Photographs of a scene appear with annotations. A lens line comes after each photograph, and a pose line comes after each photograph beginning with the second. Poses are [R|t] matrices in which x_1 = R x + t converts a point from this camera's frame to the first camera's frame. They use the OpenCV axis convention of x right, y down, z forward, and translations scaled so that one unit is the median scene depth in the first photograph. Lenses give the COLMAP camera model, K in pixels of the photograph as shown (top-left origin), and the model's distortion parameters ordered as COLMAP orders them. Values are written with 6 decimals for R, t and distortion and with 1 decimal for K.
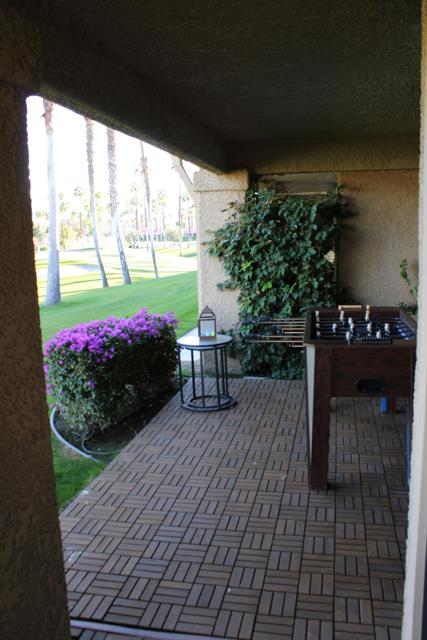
lens RADIAL K [[539.0, 0, 213.4], [0, 539.0, 311.9], [0, 0, 1]] dist [-0.164417, 0.152281]
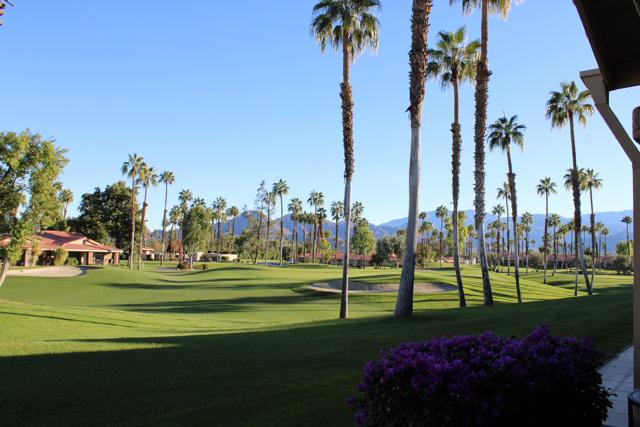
lens RADIAL K [[539.0, 0, 318.8], [0, 539.0, 215.4], [0, 0, 1]] dist [-0.164417, 0.152281]
pose [[0.892396, 0.026604, -0.450467, -0.016544], [-0.124274, 0.974147, -0.188662, 0.002633], [0.433802, 0.224343, 0.872631, 0.064552]]
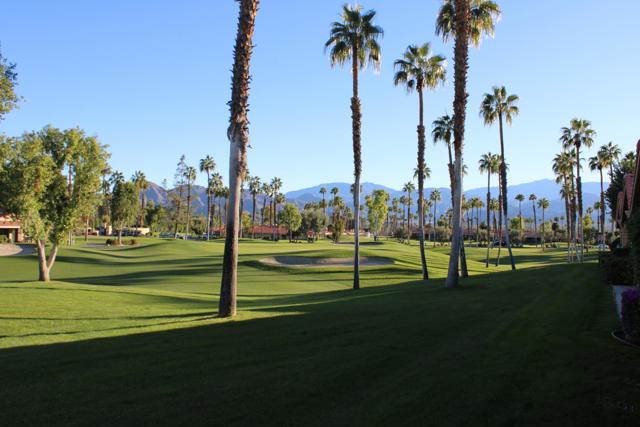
lens RADIAL K [[539.0, 0, 318.8], [0, 539.0, 215.4], [0, 0, 1]] dist [-0.164417, 0.152281]
pose [[0.959077, 0.053278, -0.278086, -0.116300], [-0.100566, 0.982199, -0.158657, 0.023487], [0.264683, 0.180131, 0.947363, -0.142588]]
